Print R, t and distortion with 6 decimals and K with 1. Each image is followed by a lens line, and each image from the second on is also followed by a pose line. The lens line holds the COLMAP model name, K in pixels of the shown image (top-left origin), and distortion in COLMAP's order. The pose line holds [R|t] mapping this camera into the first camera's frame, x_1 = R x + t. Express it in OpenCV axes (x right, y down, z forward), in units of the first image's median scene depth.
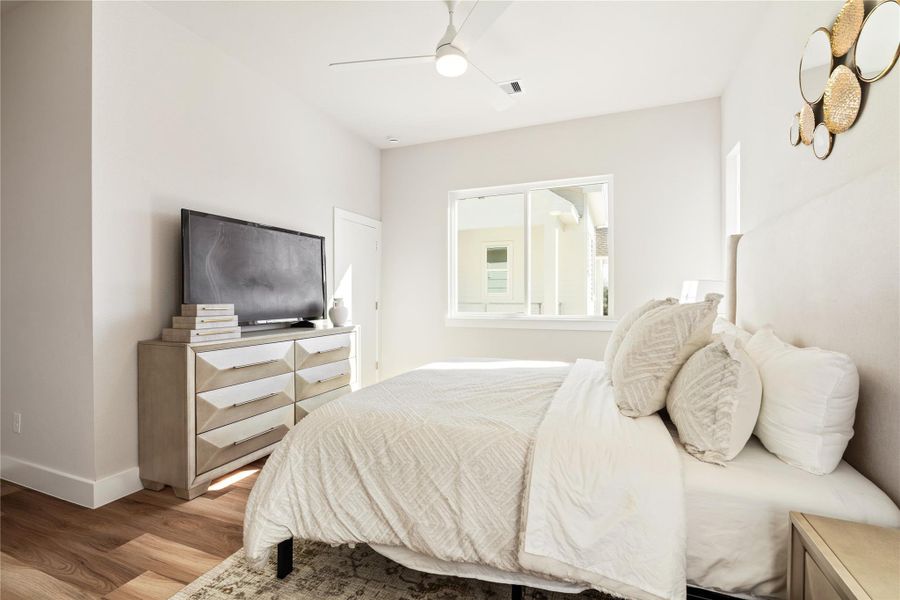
lens RADIAL K [[405.2, 0, 449.5], [0, 405.2, 295.3], [0, 0, 1]] dist [0.000799, -0.000011]
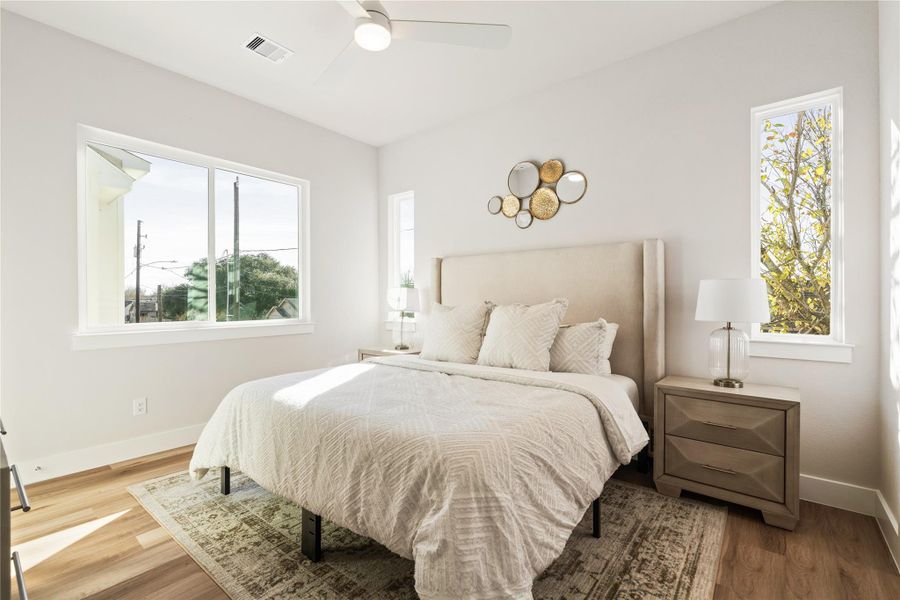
lens RADIAL K [[403.3, 0, 450.0], [0, 403.3, 300.0], [0, 0, 1]] dist [-0.001029, 0.000091]
pose [[0.298852, -0.005614, 0.954283, -0.704437], [-0.001842, 0.999977, 0.006459, -0.002908], [-0.954298, -0.003688, 0.298835, 0.525953]]
